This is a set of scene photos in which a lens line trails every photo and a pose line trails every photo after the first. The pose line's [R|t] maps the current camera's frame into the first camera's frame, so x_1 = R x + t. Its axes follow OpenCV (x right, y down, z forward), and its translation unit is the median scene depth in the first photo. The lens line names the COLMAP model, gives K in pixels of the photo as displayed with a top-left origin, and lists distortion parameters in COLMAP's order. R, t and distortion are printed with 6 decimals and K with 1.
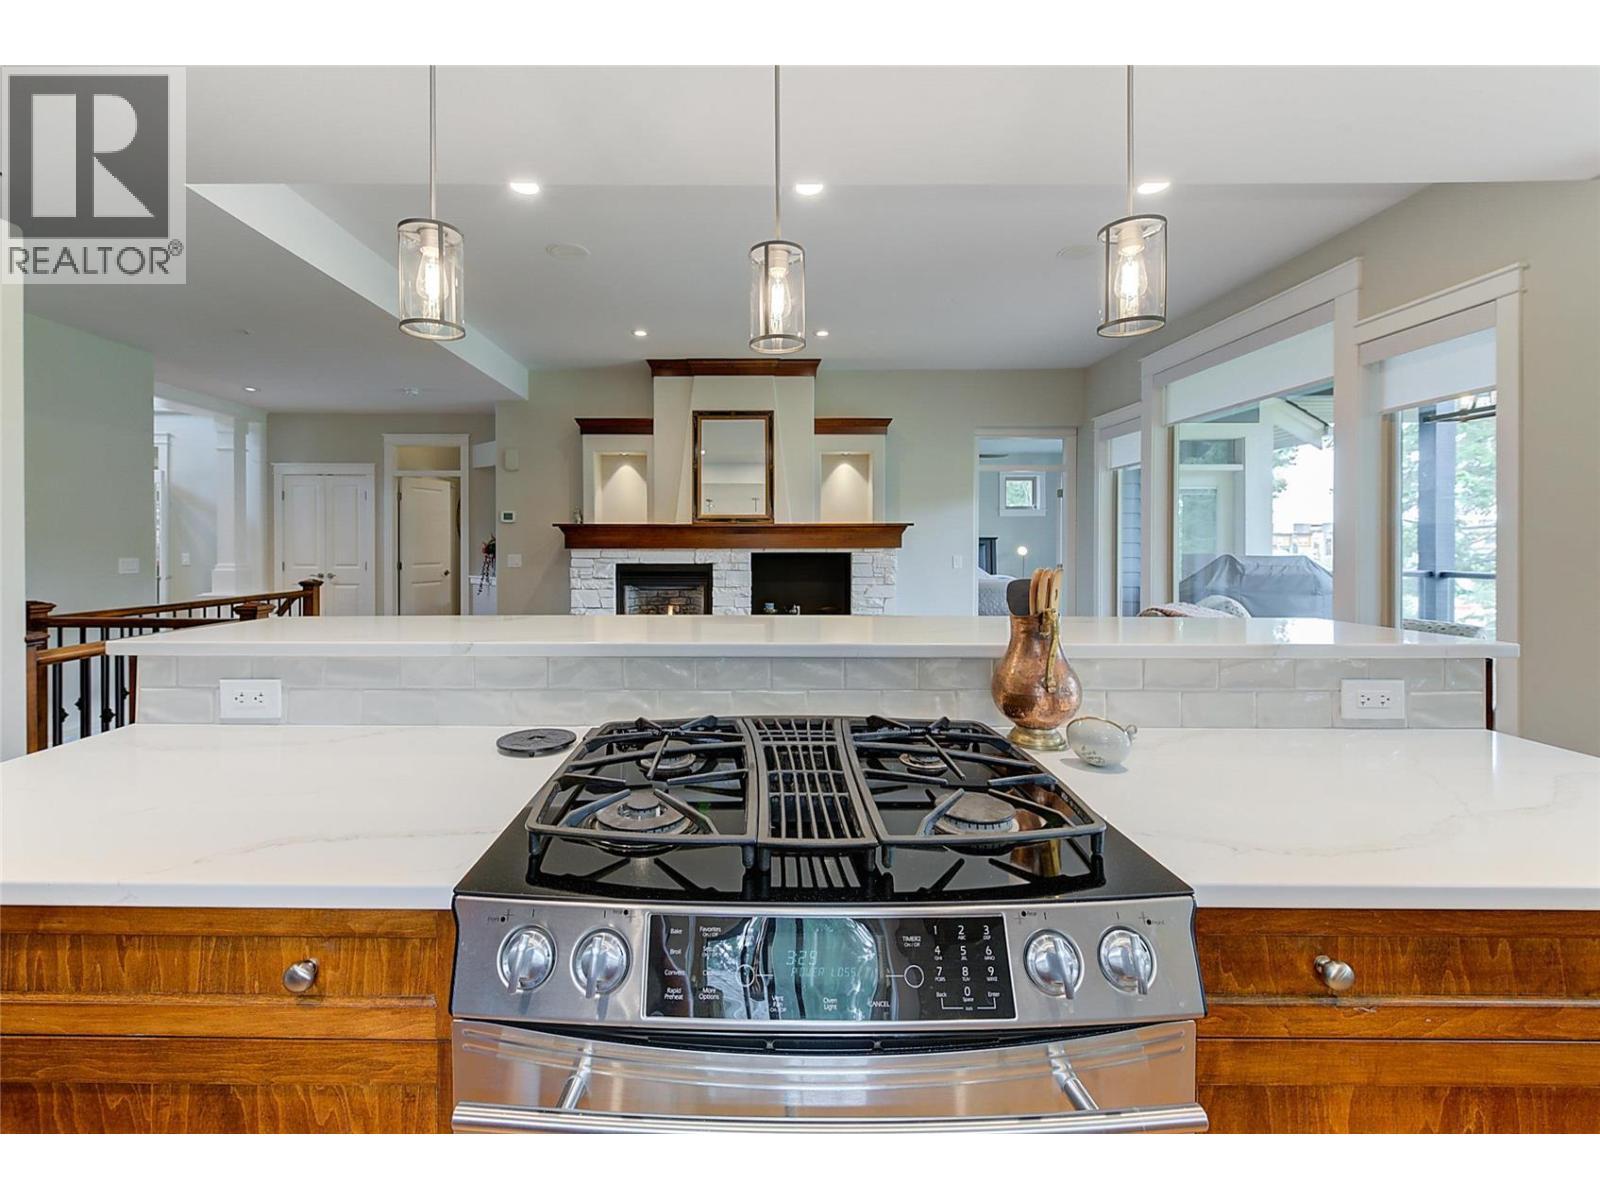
lens RADIAL K [[682.2, 0, 731.4], [0, 682.2, 543.5], [0, 0, 1]] dist [-0.000071, -0.000155]
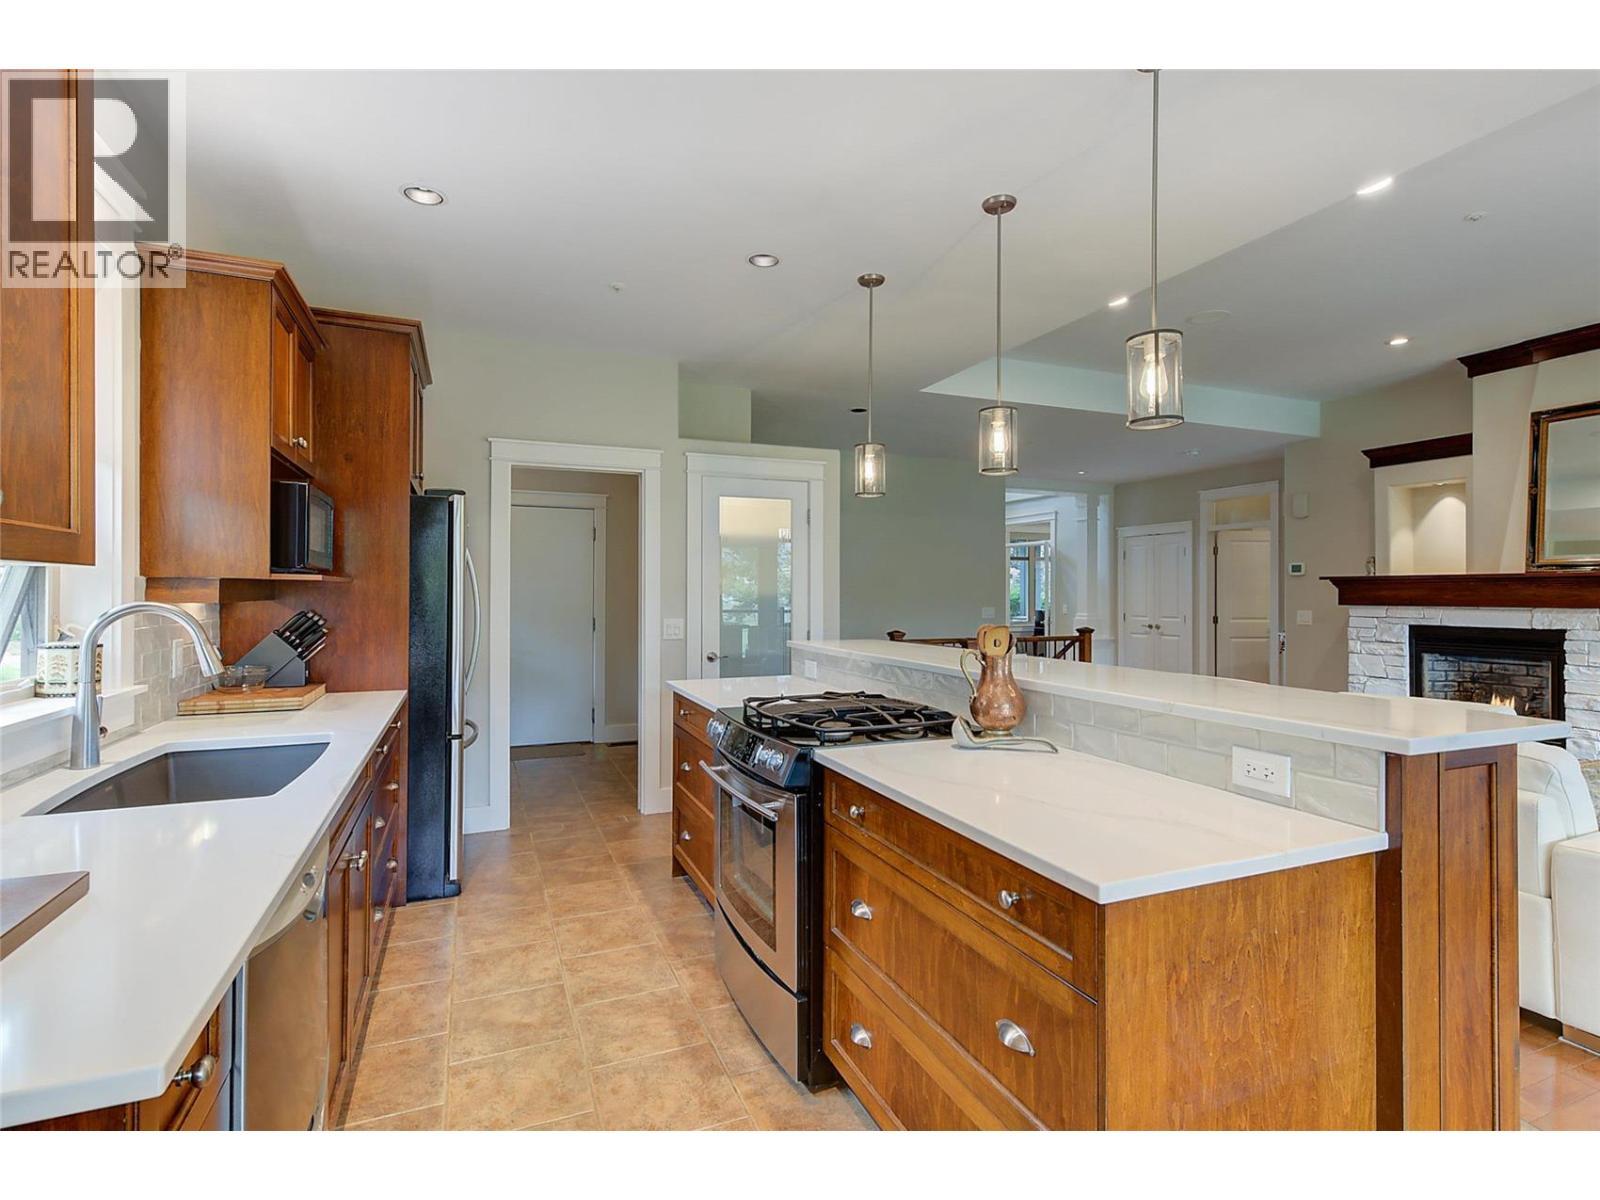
lens RADIAL K [[771.5, 0, 796.2], [0, 771.5, 590.1], [0, 0, 1]] dist [0.003482, 0.000654]
pose [[0.384437, -0.003081, -0.923146, 0.389949], [-0.001360, 0.999991, -0.003904, -0.006684], [0.923150, 0.002757, 0.384429, -0.013179]]
